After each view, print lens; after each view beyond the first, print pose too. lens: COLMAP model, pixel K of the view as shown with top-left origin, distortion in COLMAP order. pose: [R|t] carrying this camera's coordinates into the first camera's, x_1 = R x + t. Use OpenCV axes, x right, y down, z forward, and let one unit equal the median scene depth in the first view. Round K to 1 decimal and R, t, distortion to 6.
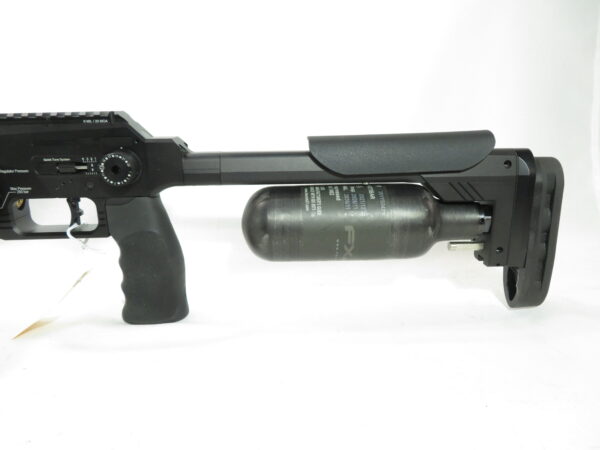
lens RADIAL K [[430.5, 0, 300.0], [0, 430.5, 225.0], [0, 0, 1]] dist [0.001937, -0.001486]
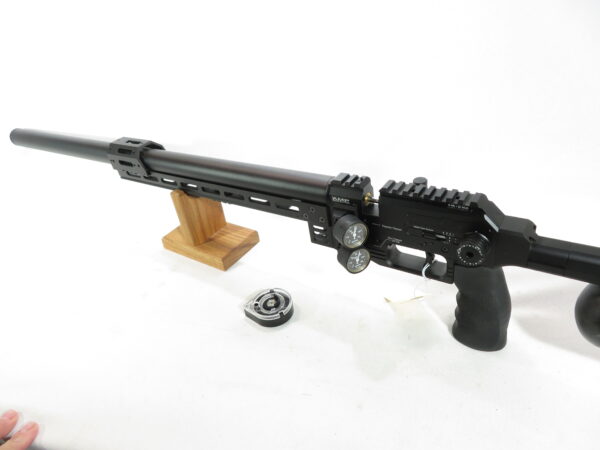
lens RADIAL K [[430.5, 0, 300.0], [0, 430.5, 225.0], [0, 0, 1]] dist [0.001937, -0.001486]
pose [[0.797098, 0.219380, -0.562590, -0.128464], [-0.020712, 0.941056, 0.337616, -0.575715], [0.603494, -0.257460, 0.754658, -0.199559]]
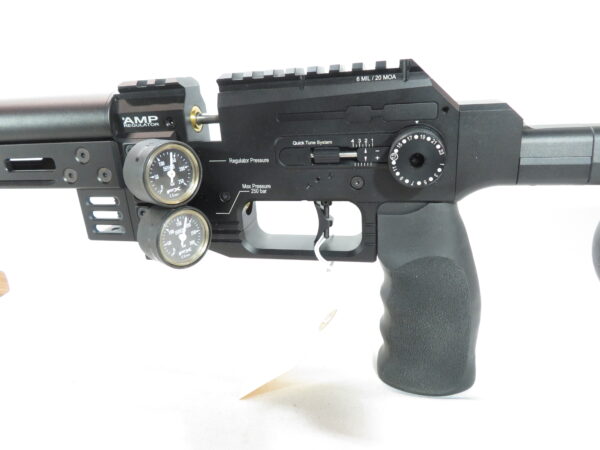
lens RADIAL K [[452.2, 0, 299.8], [0, 452.2, 242.8], [0, 0, 1]] dist [-0.000246, 0.001525]
pose [[0.958842, 0.051874, -0.279162, -0.375310], [-0.023027, 0.994138, 0.105639, -0.072035], [0.283006, -0.094863, 0.954415, 0.327154]]
